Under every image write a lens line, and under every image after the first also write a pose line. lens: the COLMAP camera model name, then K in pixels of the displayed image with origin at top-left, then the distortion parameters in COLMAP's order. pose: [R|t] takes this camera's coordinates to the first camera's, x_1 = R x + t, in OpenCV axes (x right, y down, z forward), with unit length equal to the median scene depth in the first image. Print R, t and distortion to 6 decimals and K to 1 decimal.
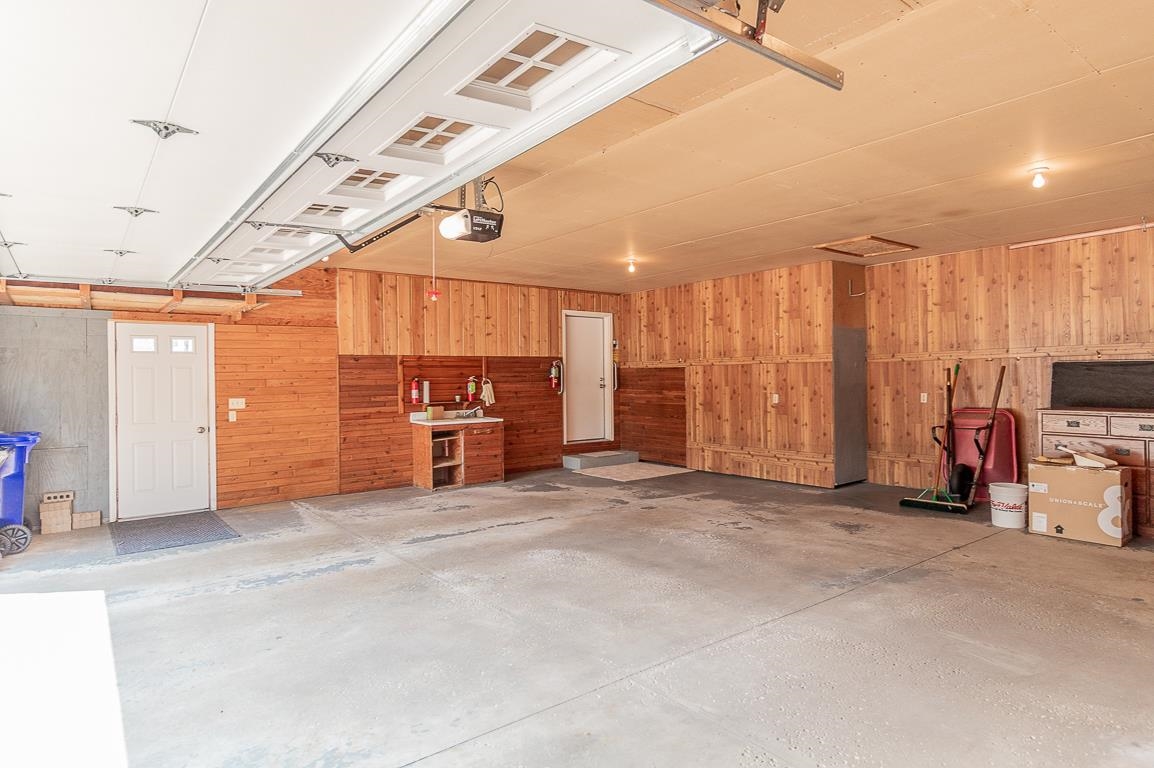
lens RADIAL K [[650.0, 0, 591.8], [0, 650.0, 379.5], [0, 0, 1]] dist [0.004433, 0.000768]
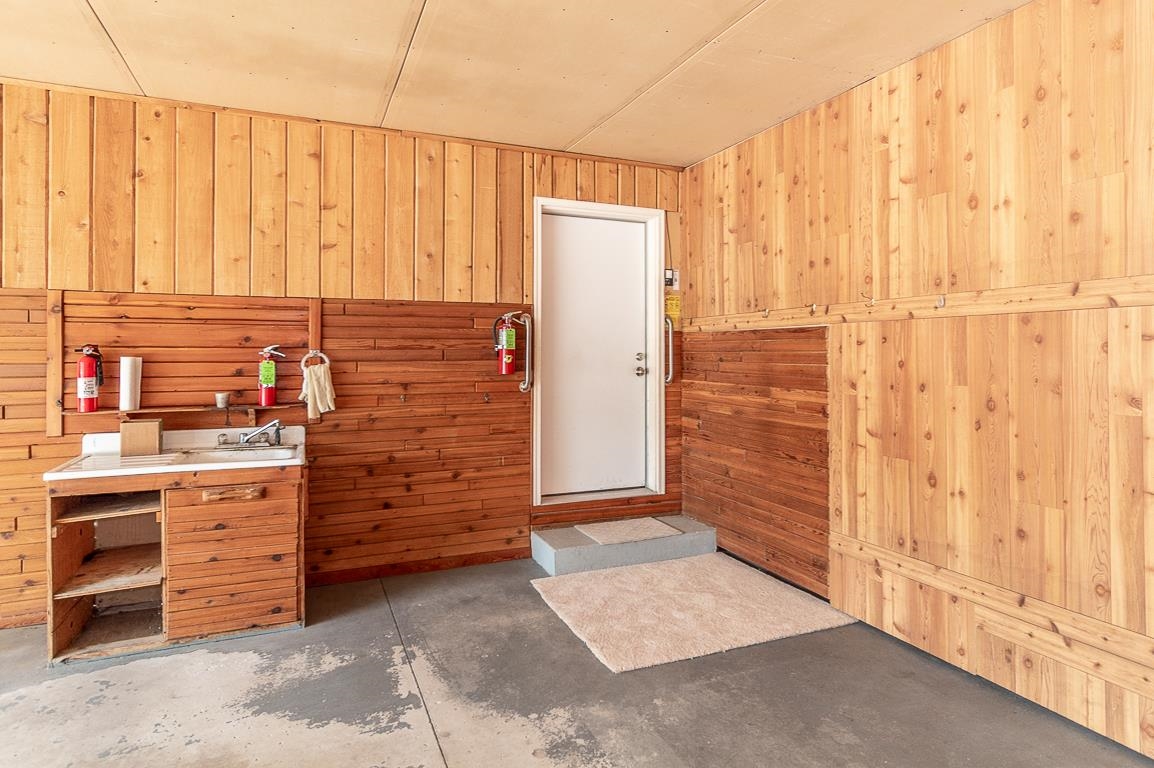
lens RADIAL K [[650.0, 0, 585.7], [0, 650.0, 343.1], [0, 0, 1]] dist [0.004433, 0.000768]
pose [[0.963530, 0.007928, -0.267484, 0.127336], [-0.011749, 0.999850, -0.012688, -0.003941], [0.267343, 0.015368, 0.963479, 0.703992]]
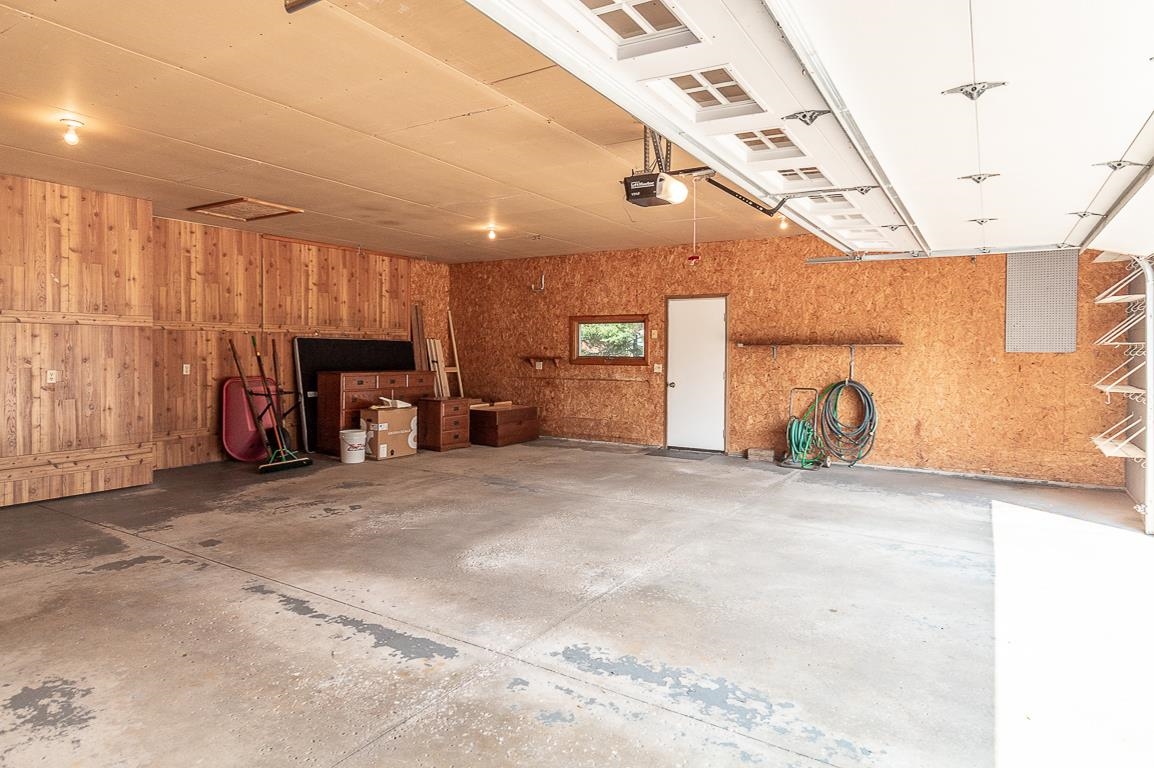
lens RADIAL K [[650.0, 0, 590.5], [0, 650.0, 366.8], [0, 0, 1]] dist [0.004433, 0.000768]
pose [[-0.340815, -0.013351, 0.940036, -0.538309], [0.000884, 0.999894, 0.014522, 0.009947], [-0.940130, 0.005780, -0.340767, 0.712569]]
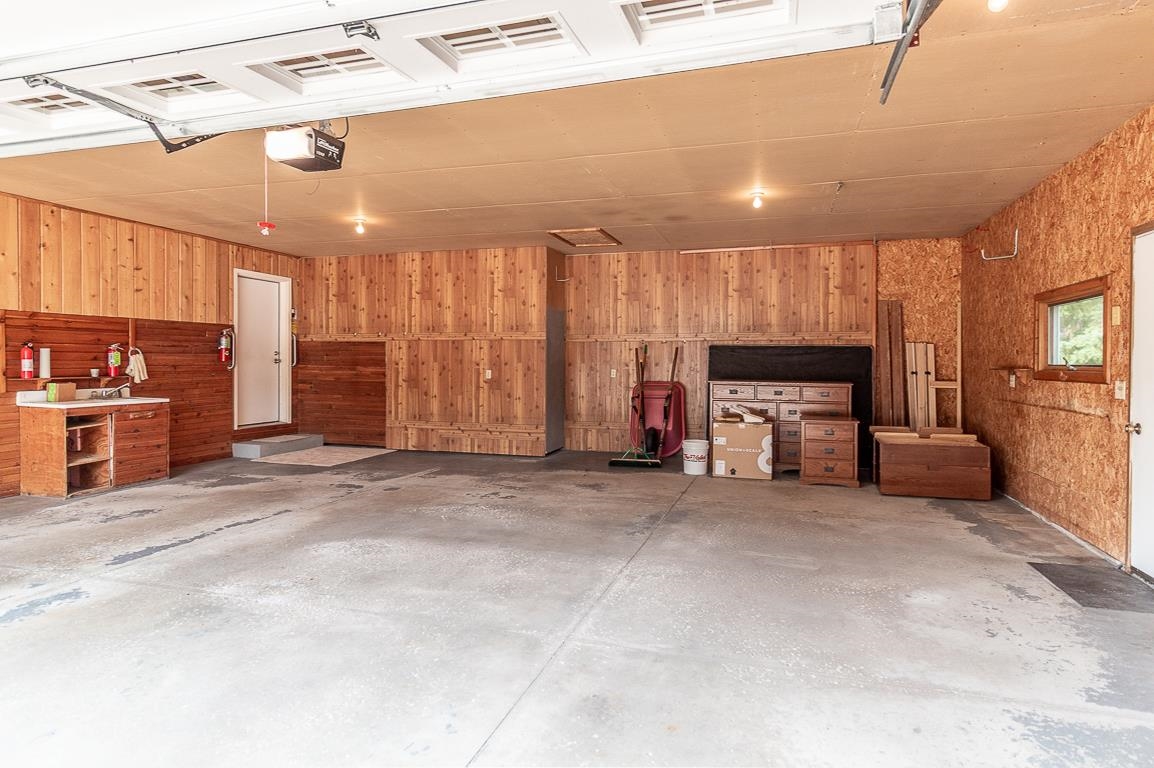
lens RADIAL K [[650.0, 0, 589.7], [0, 650.0, 368.0], [0, 0, 1]] dist [0.004433, 0.000768]
pose [[0.819936, 0.010121, 0.572366, -0.177116], [-0.013537, 0.999907, 0.001710, 0.015625], [-0.572295, -0.009150, 0.819997, 0.063516]]
